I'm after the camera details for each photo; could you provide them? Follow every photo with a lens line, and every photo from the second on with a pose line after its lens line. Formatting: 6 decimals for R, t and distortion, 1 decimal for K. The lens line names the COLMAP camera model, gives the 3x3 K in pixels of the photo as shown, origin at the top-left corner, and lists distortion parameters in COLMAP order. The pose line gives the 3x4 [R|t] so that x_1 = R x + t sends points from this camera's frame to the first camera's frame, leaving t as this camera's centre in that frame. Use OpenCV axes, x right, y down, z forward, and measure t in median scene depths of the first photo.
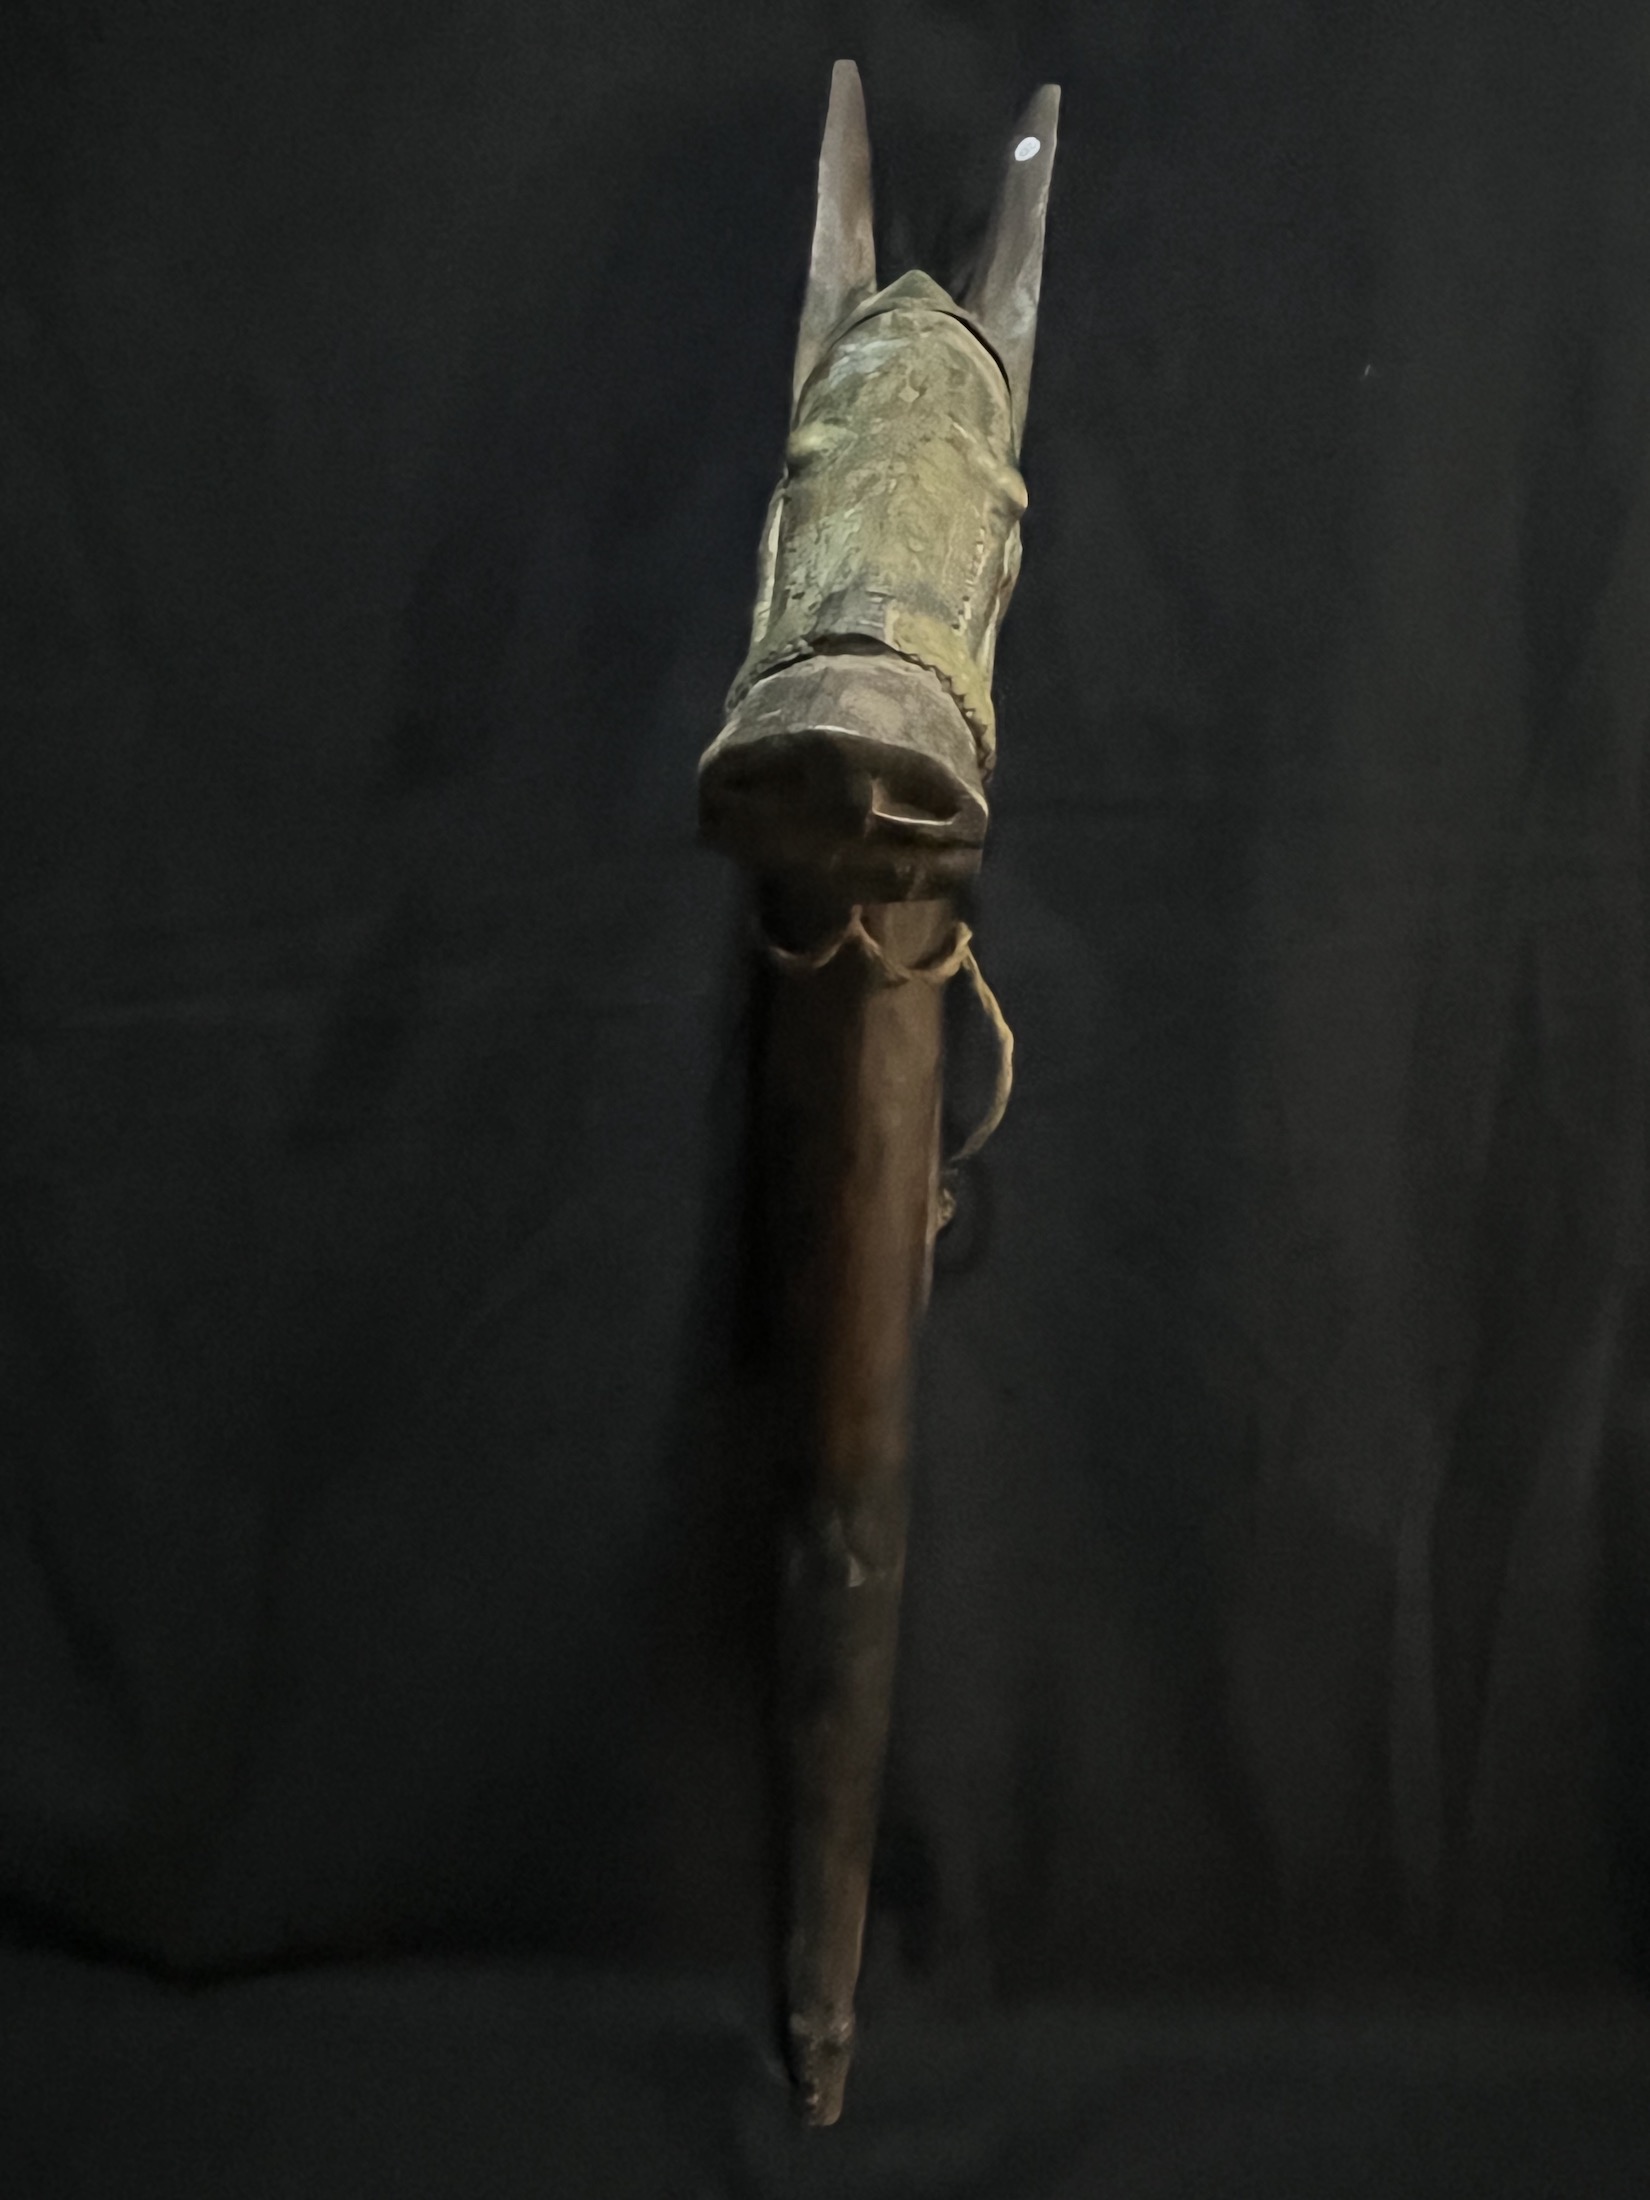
lens RADIAL K [[1628.4, 0, 825.0], [0, 1628.4, 1100.0], [0, 0, 1]] dist [-0.012245, -0.006438]
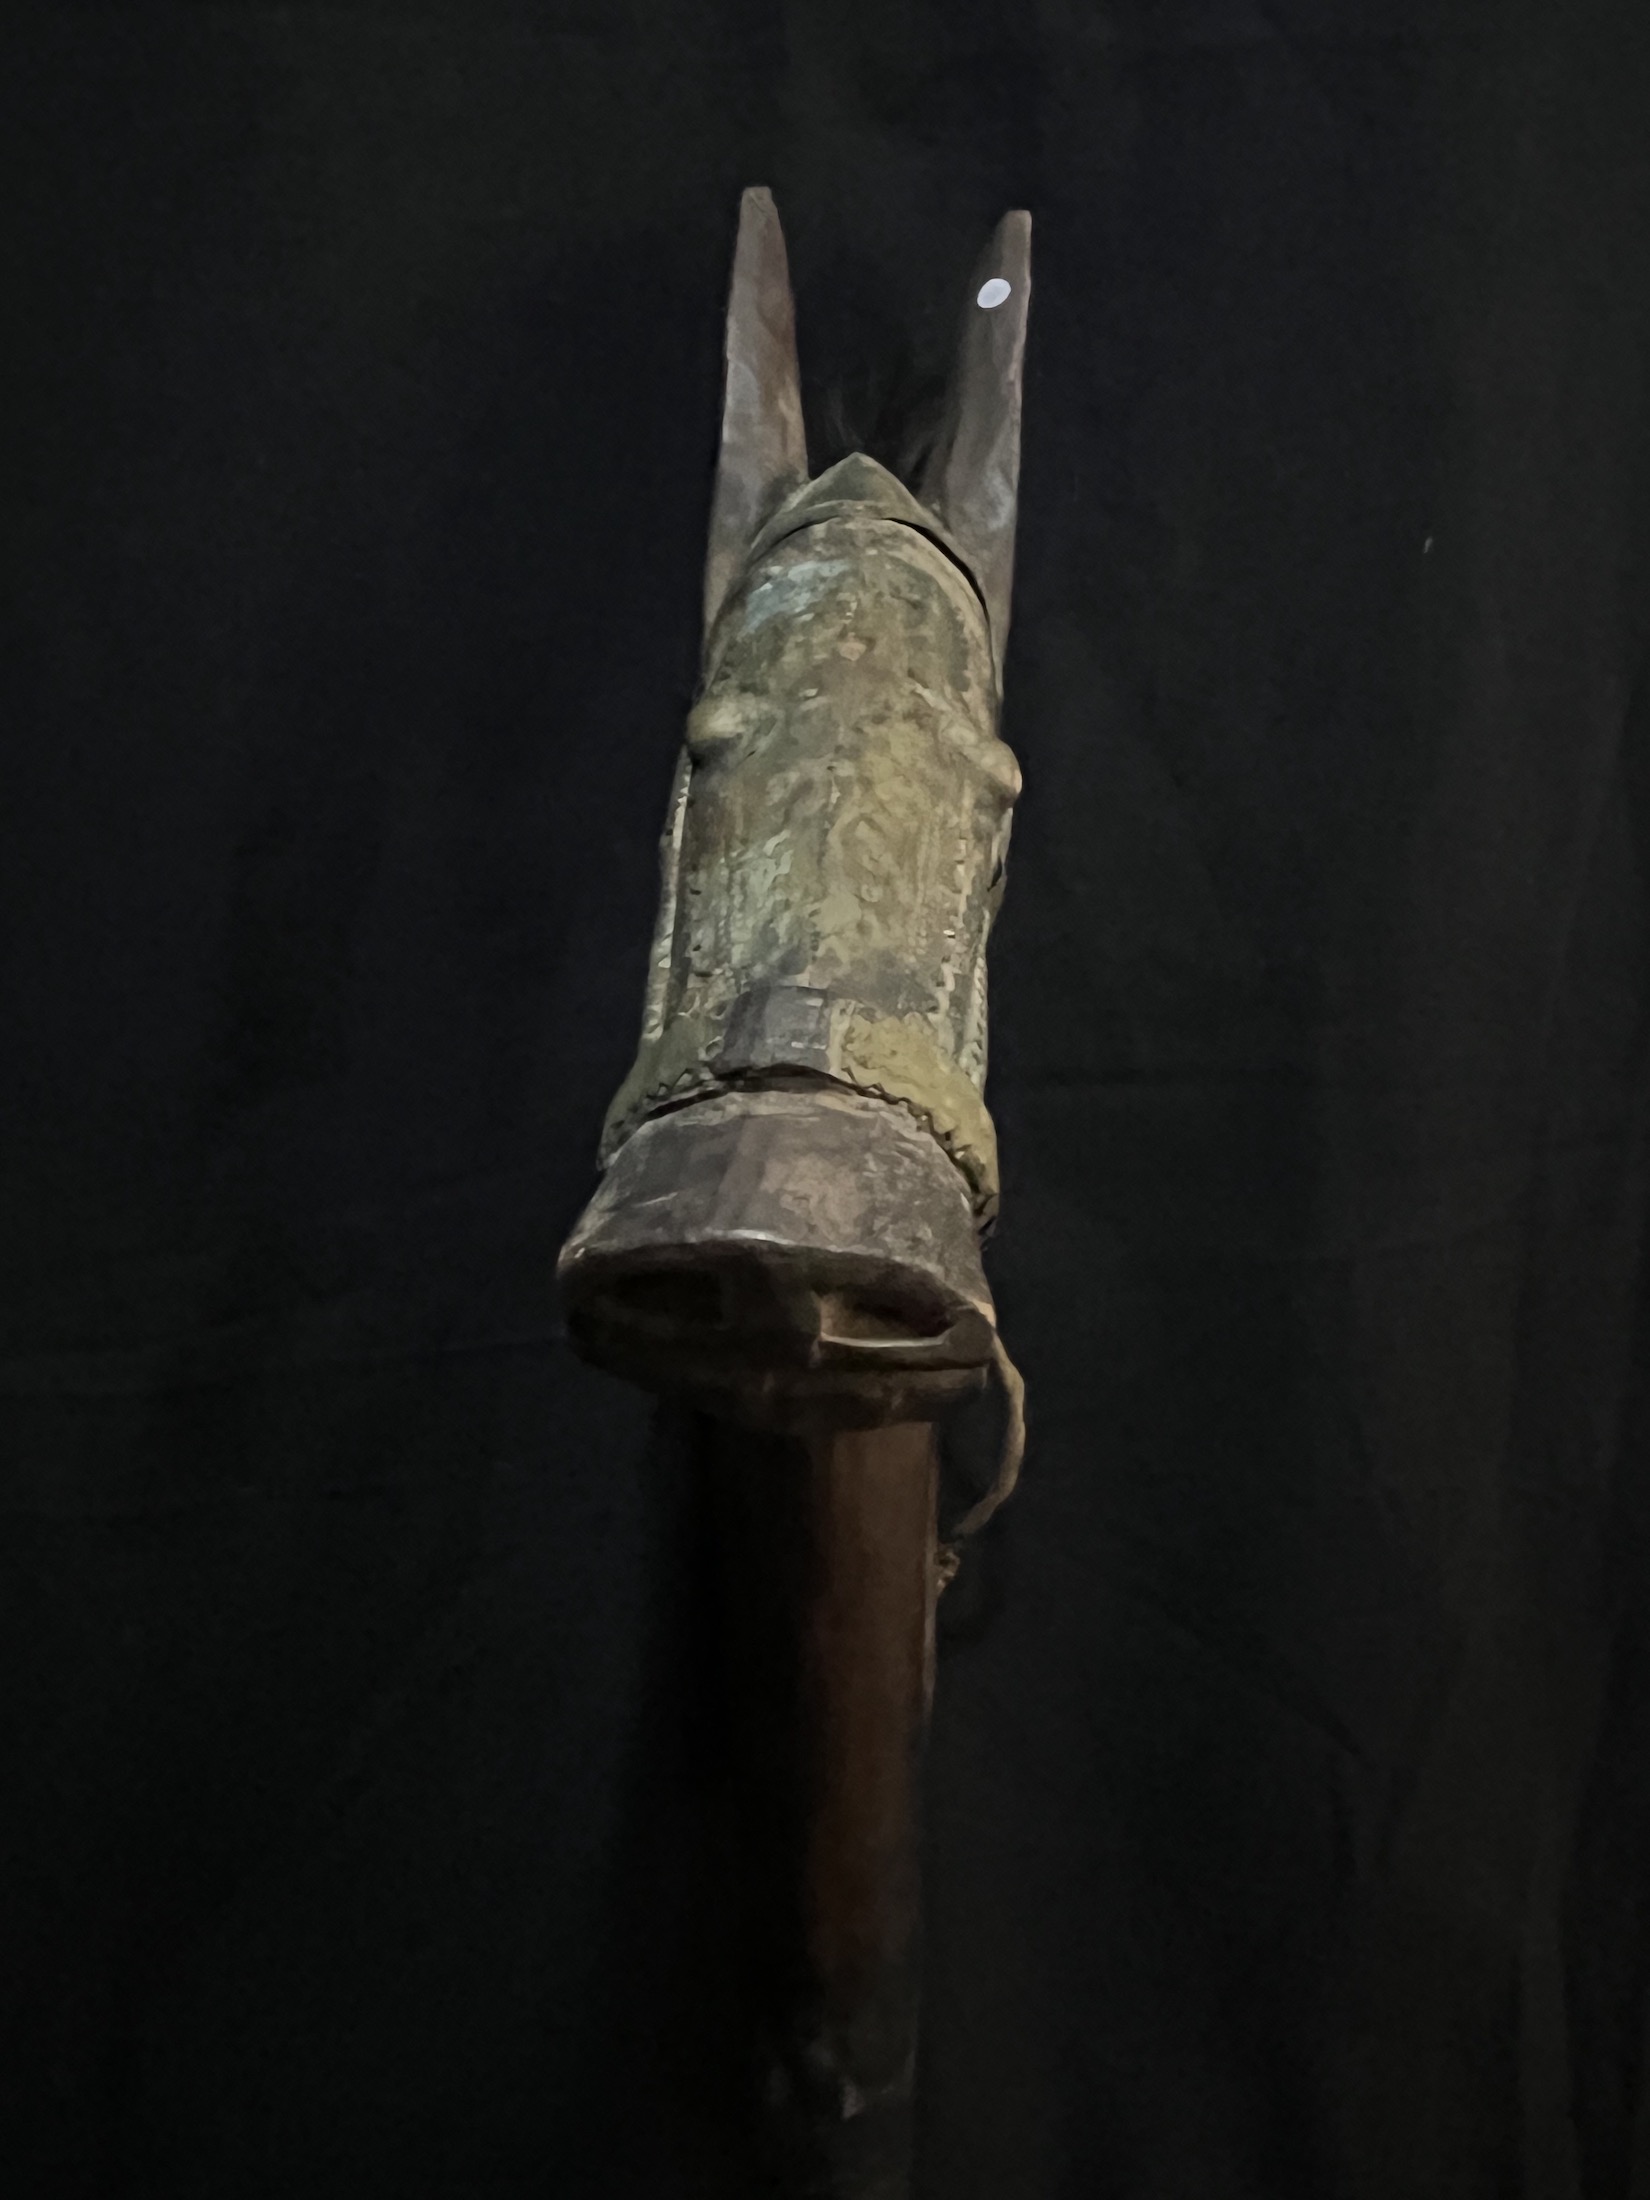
lens RADIAL K [[1675.1, 0, 825.0], [0, 1675.1, 1100.0], [0, 0, 1]] dist [-0.000758, -0.005026]
pose [[0.999074, -0.041372, 0.011778, 0.022941], [0.041939, 0.997717, -0.052940, -0.202252], [-0.009561, 0.053385, 0.998528, 0.273580]]
